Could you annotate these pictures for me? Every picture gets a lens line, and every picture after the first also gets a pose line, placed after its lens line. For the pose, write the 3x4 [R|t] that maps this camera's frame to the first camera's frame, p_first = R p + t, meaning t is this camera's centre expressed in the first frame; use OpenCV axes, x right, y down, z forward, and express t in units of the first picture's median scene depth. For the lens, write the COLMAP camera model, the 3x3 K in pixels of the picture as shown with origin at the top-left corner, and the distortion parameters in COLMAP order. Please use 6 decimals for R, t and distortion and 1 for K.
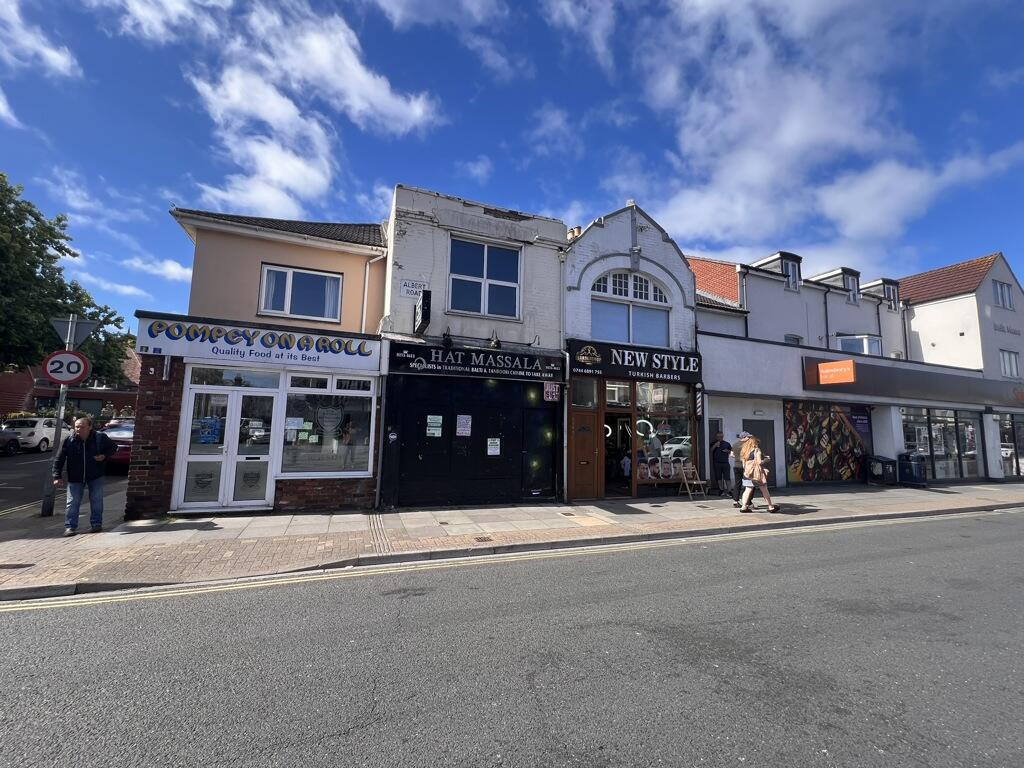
lens RADIAL K [[406.5, 0, 512.7], [0, 406.5, 382.8], [0, 0, 1]] dist [0.001938, -0.000439]
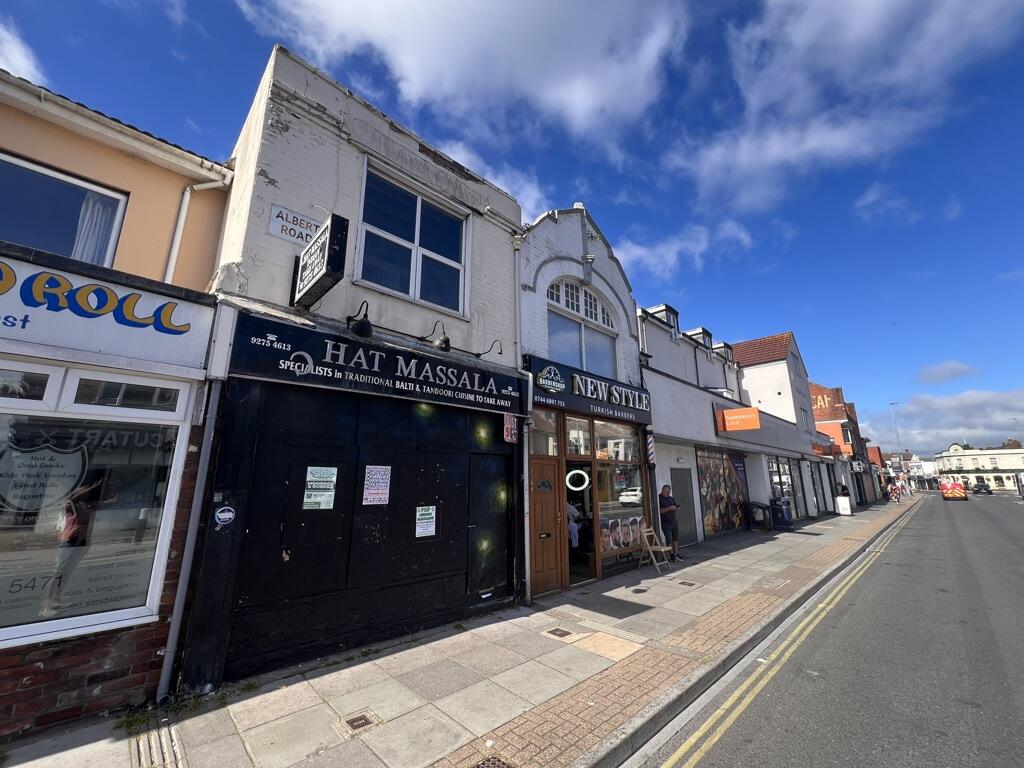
lens RADIAL K [[406.5, 0, 509.8], [0, 406.5, 382.6], [0, 0, 1]] dist [0.001938, -0.000439]
pose [[0.922558, 0.066108, 0.380154, -0.159032], [-0.017631, 0.991407, -0.129617, 0.034030], [-0.385456, 0.112876, 0.915796, 0.386352]]
